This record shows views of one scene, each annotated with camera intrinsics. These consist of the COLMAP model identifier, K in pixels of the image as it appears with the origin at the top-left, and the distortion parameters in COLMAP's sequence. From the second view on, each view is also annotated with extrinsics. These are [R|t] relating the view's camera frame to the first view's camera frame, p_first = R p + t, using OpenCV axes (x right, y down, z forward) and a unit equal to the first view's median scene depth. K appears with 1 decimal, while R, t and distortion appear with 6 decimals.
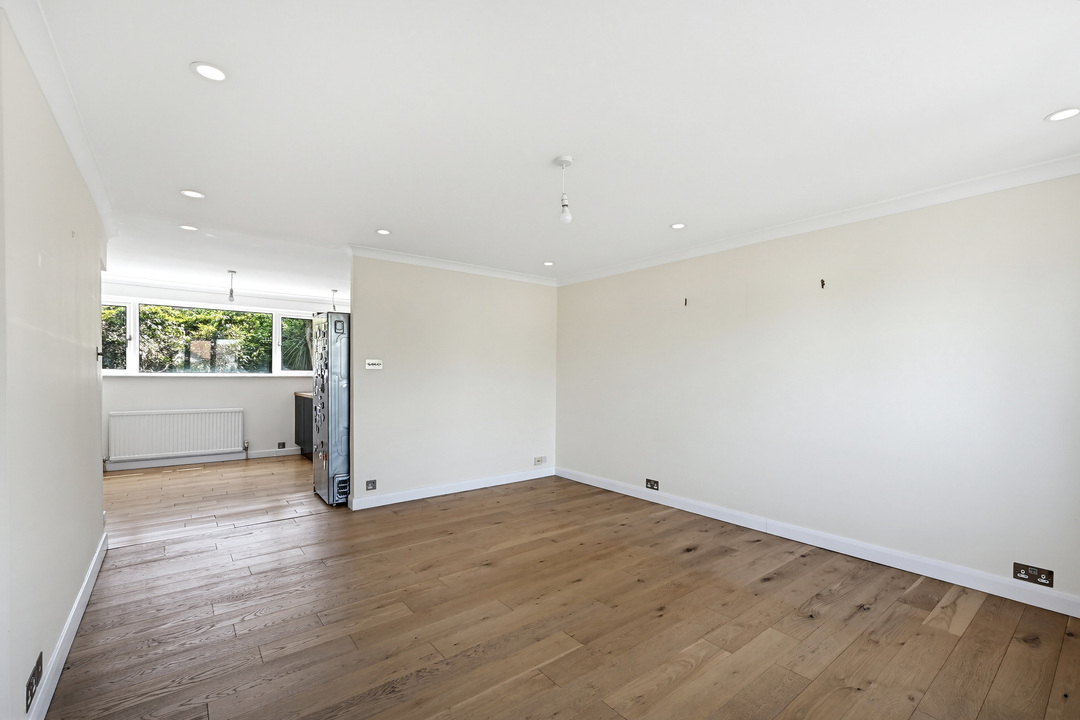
lens RADIAL K [[478.2, 0, 545.6], [0, 478.2, 359.3], [0, 0, 1]] dist [0.002032, -0.000115]
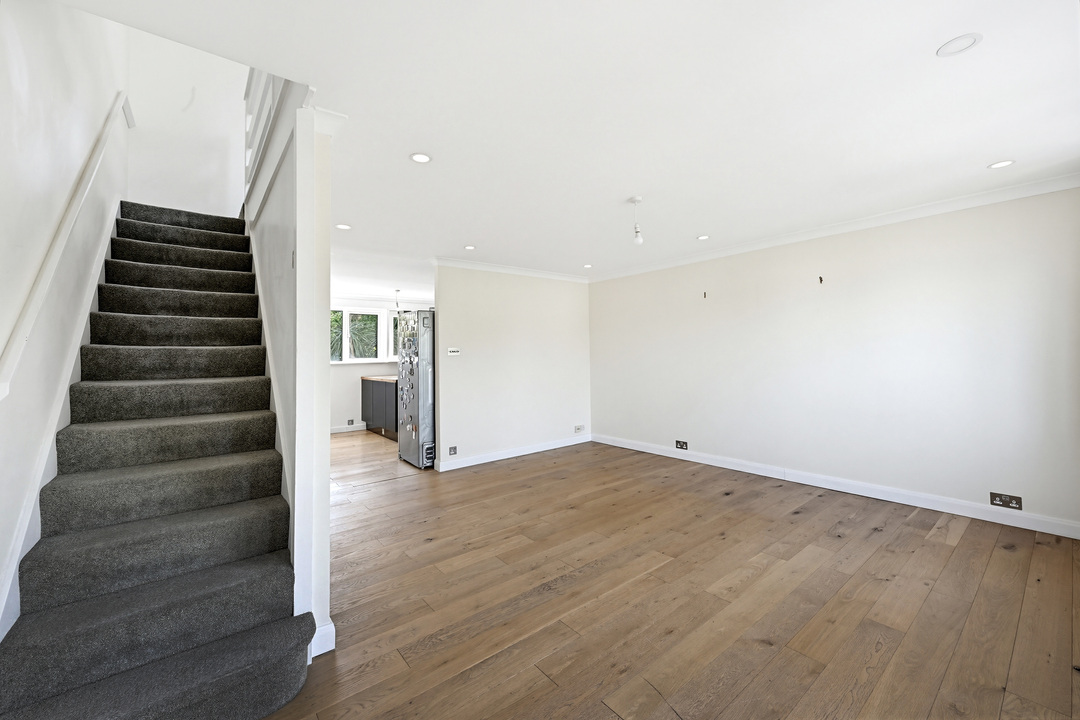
lens RADIAL K [[443.5, 0, 525.2], [0, 443.5, 318.0], [0, 0, 1]] dist [0.000181, 0.000336]
pose [[0.999639, -0.026112, -0.006319, -0.219267], [0.025742, 0.998270, -0.052865, -0.014503], [0.007688, 0.052684, 0.998582, -0.196925]]
